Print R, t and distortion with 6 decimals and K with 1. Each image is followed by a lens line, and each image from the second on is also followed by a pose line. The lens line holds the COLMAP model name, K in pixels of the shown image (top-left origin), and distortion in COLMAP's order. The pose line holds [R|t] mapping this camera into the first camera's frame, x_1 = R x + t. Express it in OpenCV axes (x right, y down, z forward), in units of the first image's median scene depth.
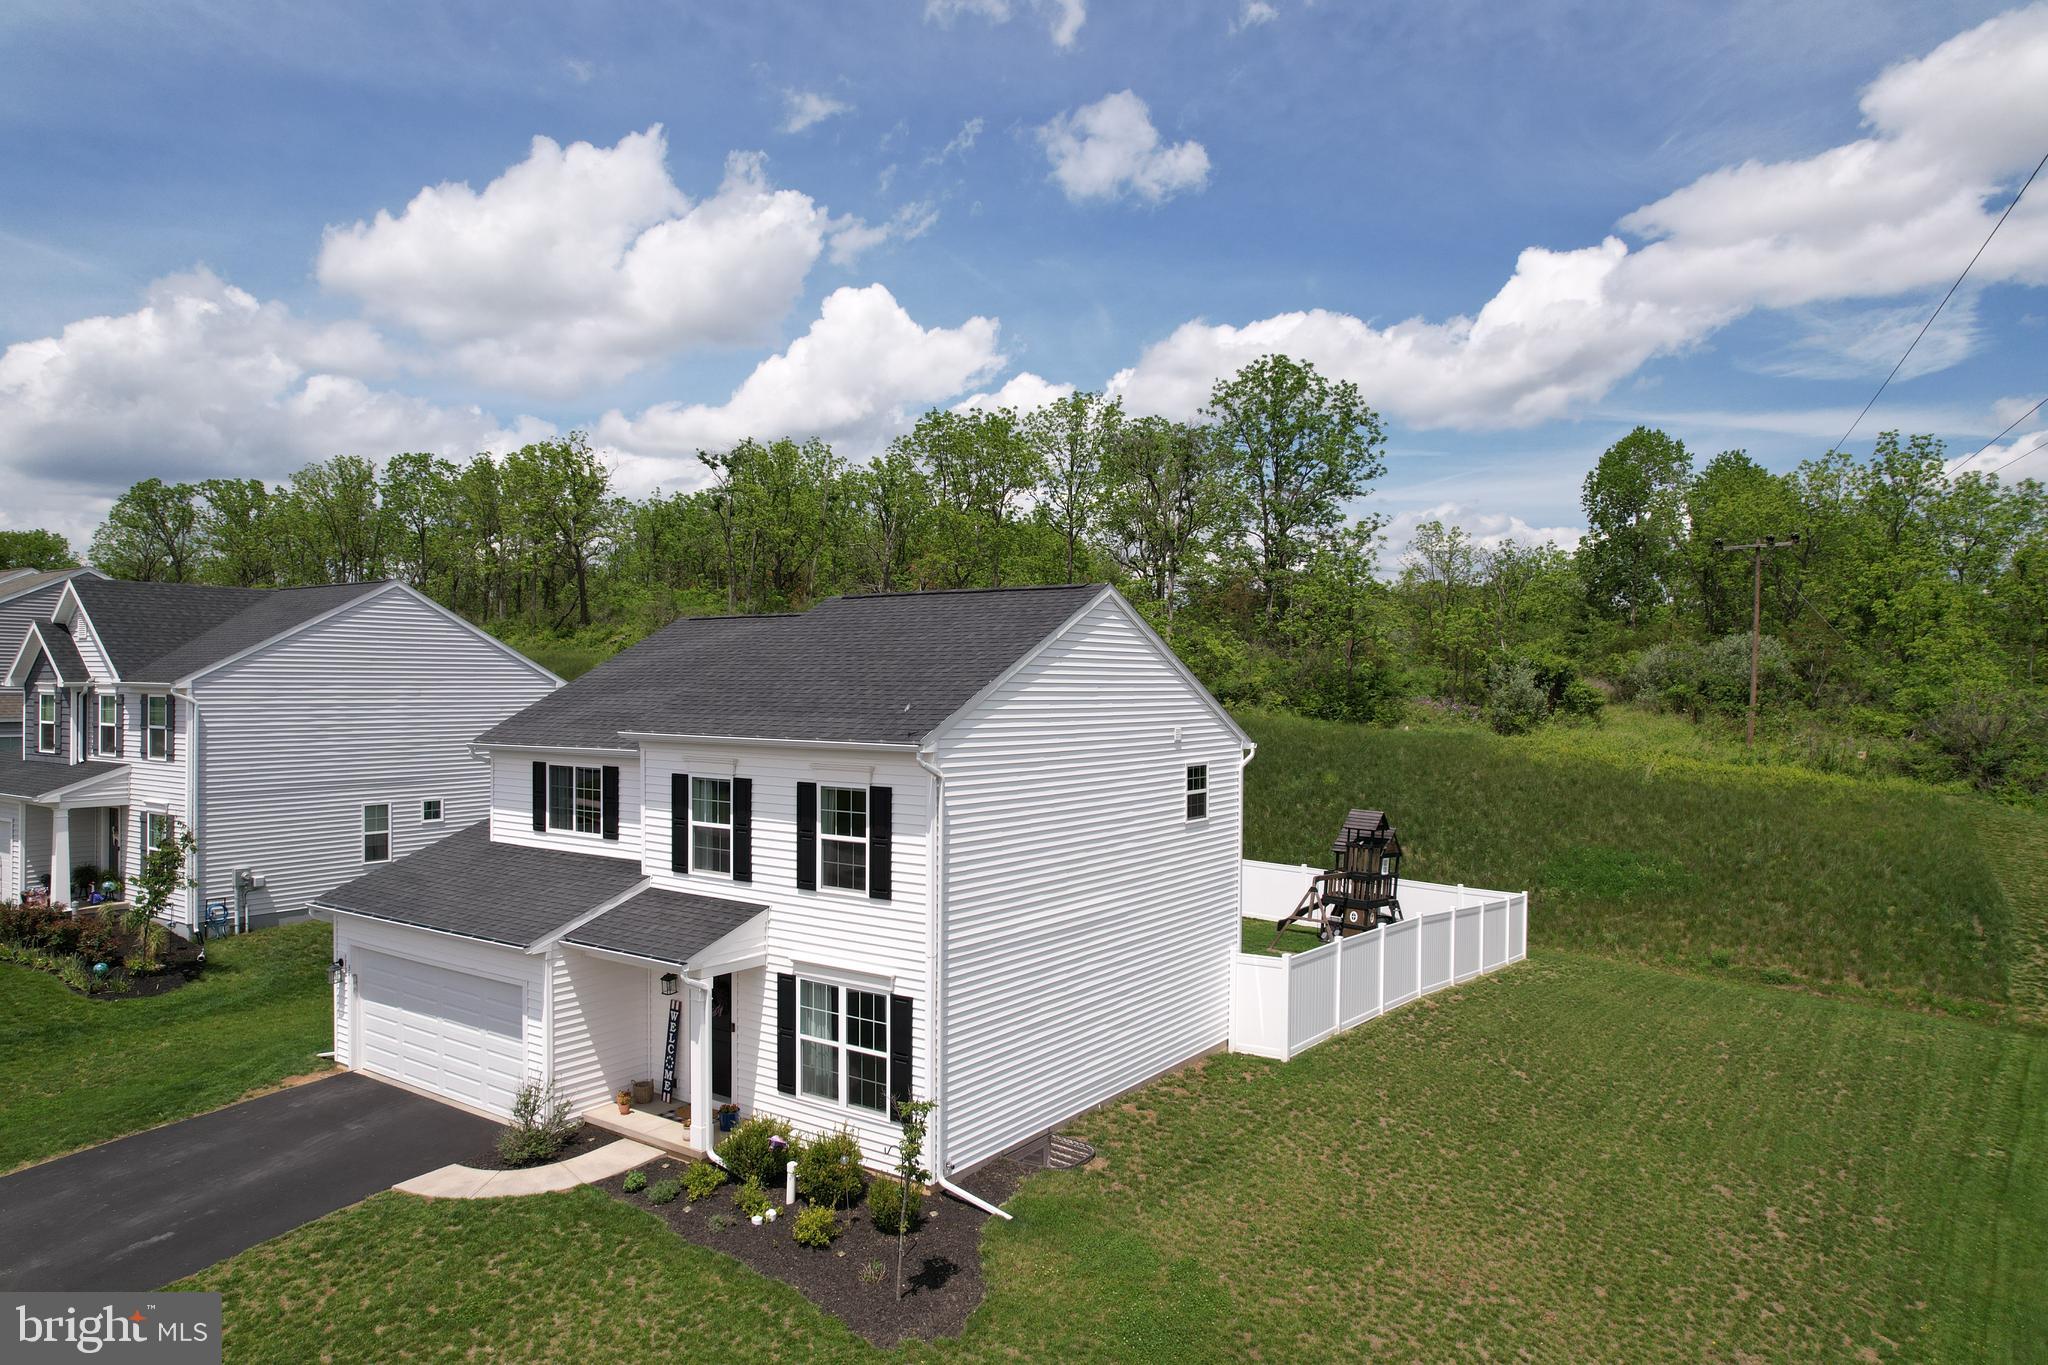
lens RADIAL K [[1295.8, 0, 1073.1], [0, 1295.8, 725.8], [0, 0, 1]] dist [-0.018448, 0.000151]
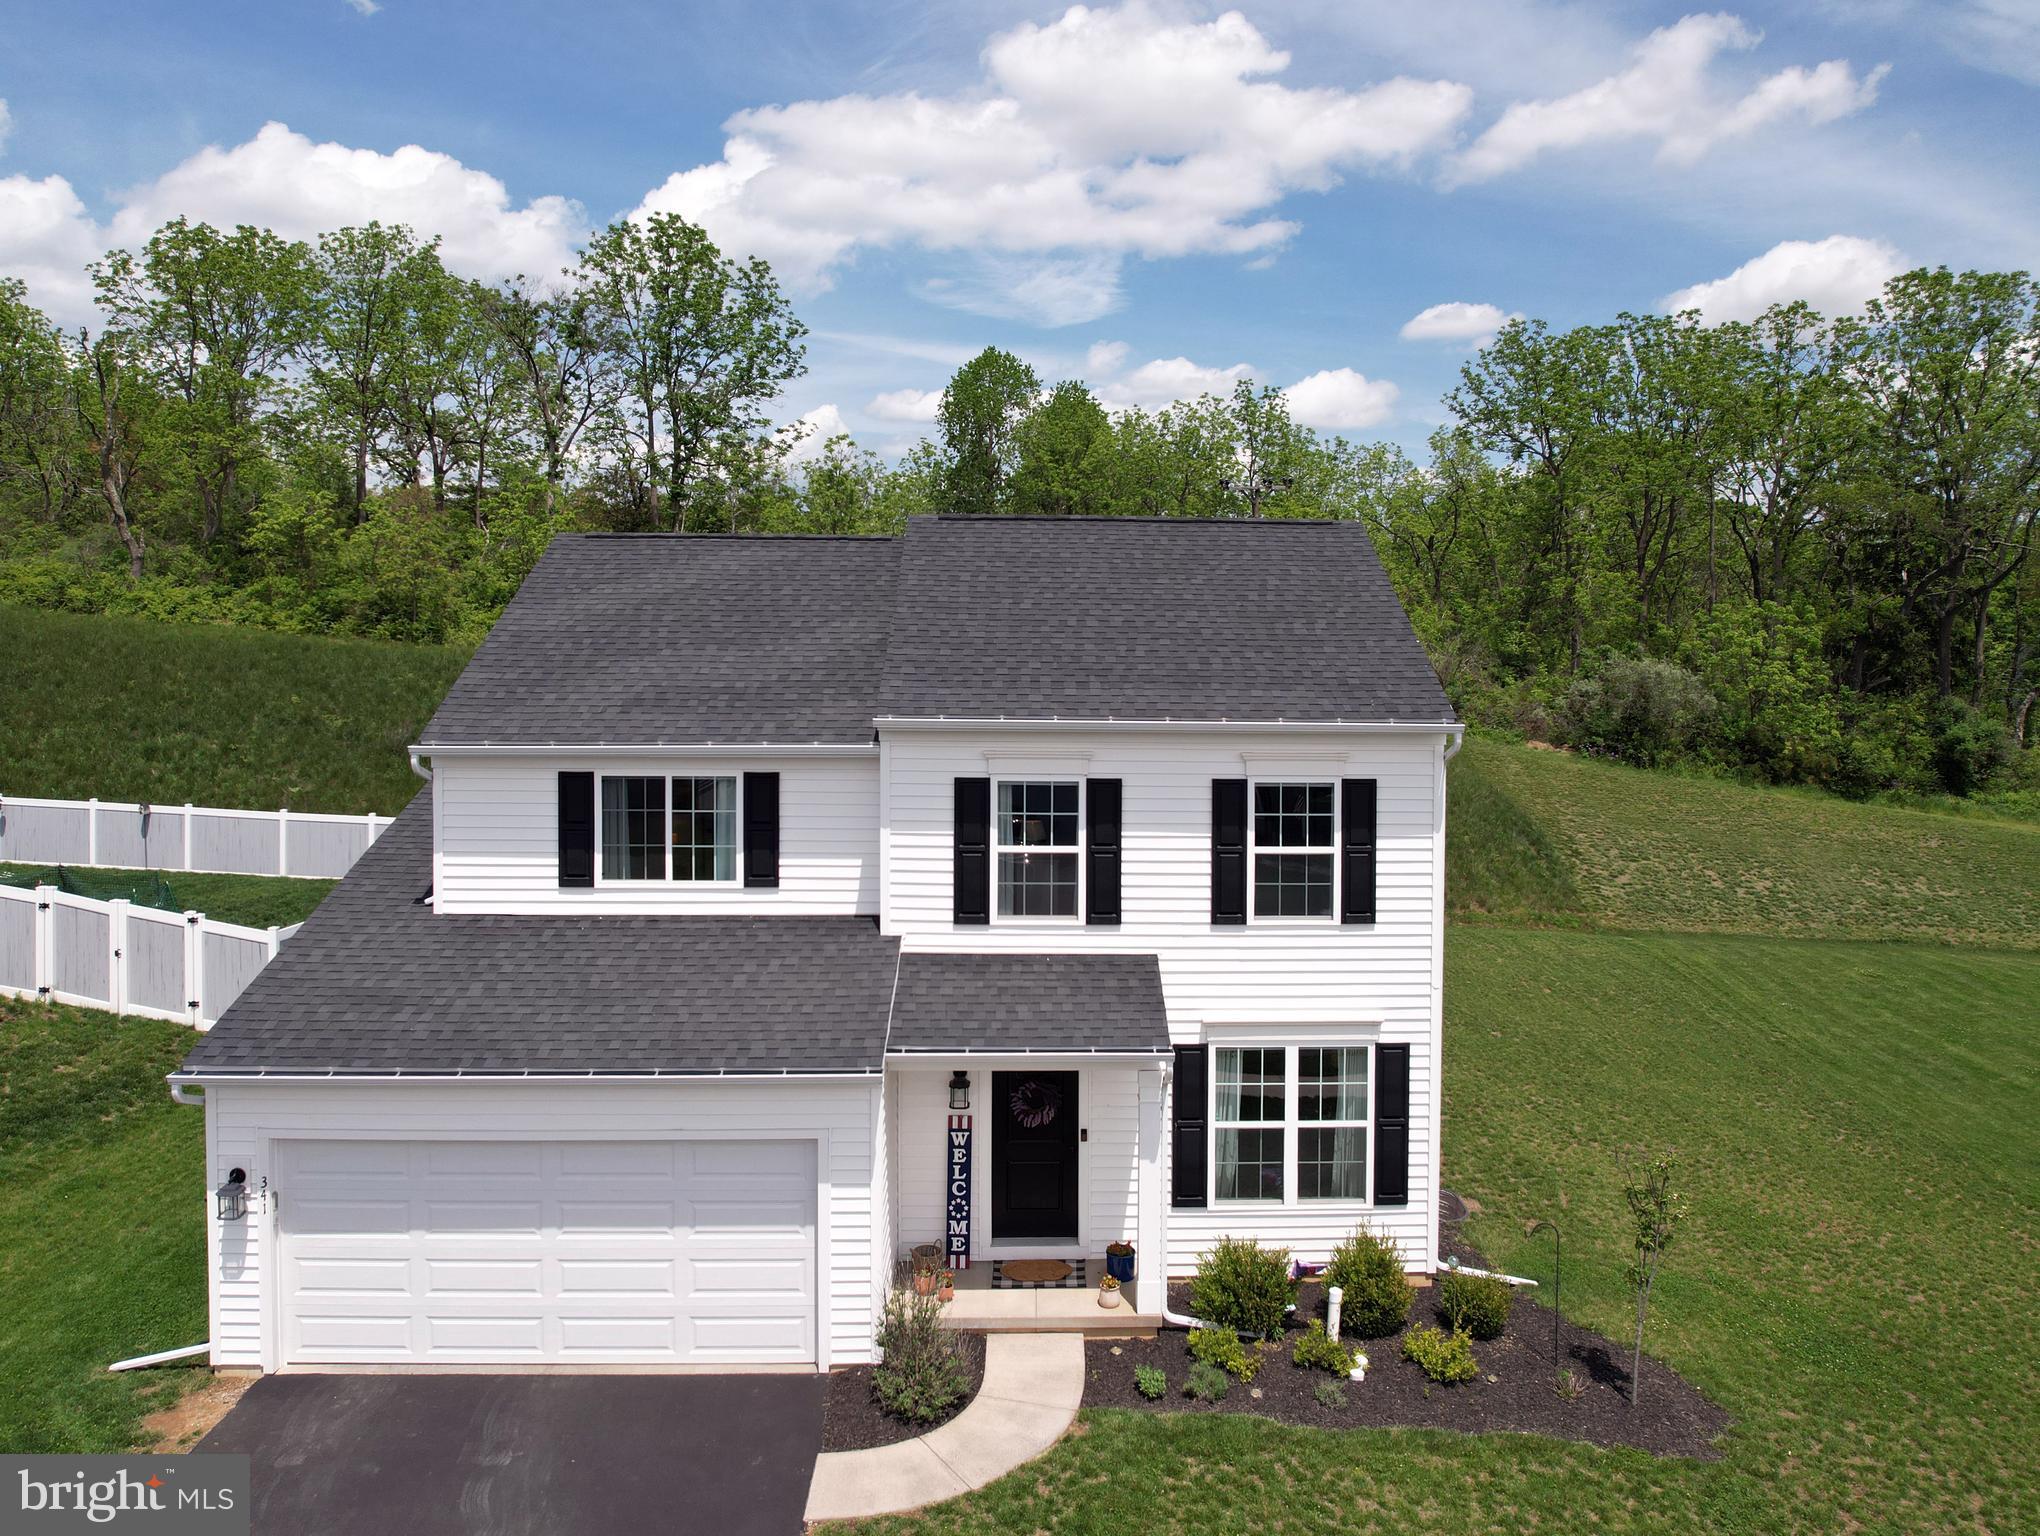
lens RADIAL K [[1455.8, 0, 992.2], [0, 1455.8, 694.5], [0, 0, 1]] dist [-0.053858, 0.000105]
pose [[0.792337, -0.029259, 0.609382, -0.770046], [0.011633, 0.999392, 0.032859, -0.030770], [-0.609973, -0.018946, 0.792196, 0.412734]]
